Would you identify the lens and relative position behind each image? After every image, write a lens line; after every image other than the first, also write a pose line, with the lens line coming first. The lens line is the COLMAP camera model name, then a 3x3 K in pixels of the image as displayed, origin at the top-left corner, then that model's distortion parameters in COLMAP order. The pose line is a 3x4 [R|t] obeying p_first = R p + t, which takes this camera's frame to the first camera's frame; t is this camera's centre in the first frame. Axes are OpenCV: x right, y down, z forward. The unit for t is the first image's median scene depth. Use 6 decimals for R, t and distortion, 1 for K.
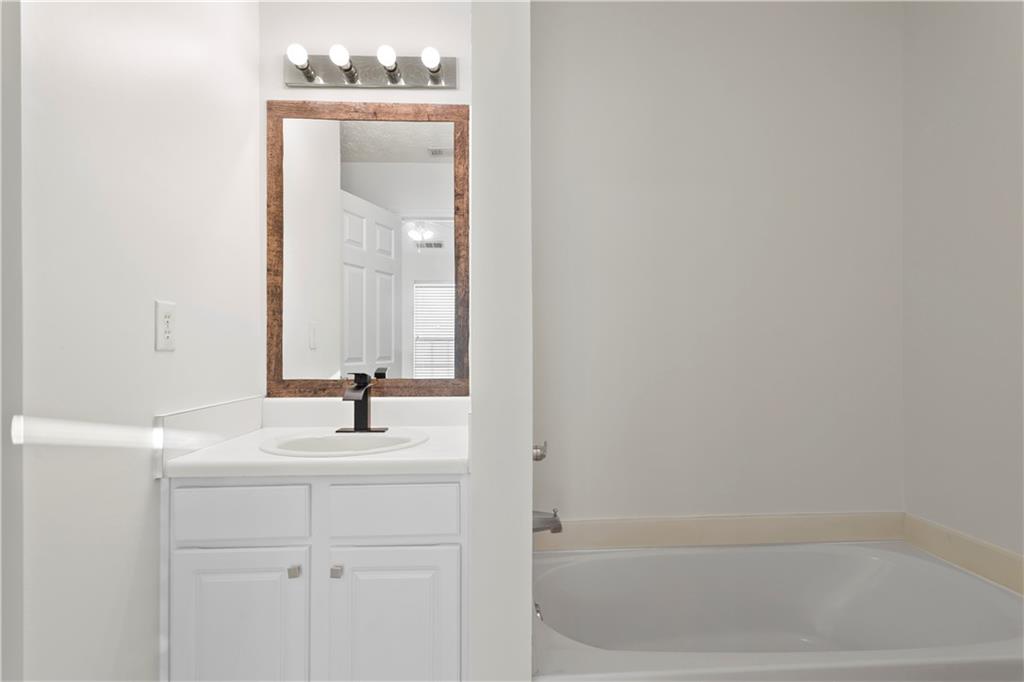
lens RADIAL K [[515.3, 0, 514.3], [0, 515.3, 346.7], [0, 0, 1]] dist [0.013883, 0.000177]
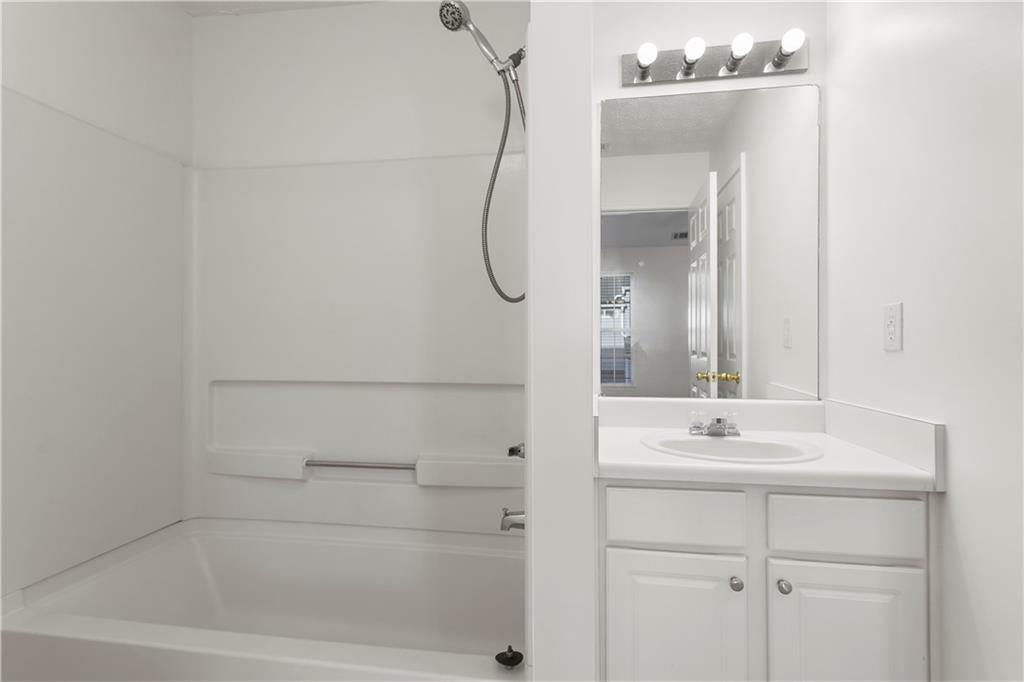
lens RADIAL K [[515.8, 0, 512.0], [0, 515.8, 341.0], [0, 0, 1]] dist [-0.019336, -0.000068]
pose [[0.979575, 0.007293, -0.200948, -0.469573], [-0.009344, 0.999913, -0.009260, 0.002242], [0.200863, 0.010949, 0.979558, -0.007666]]
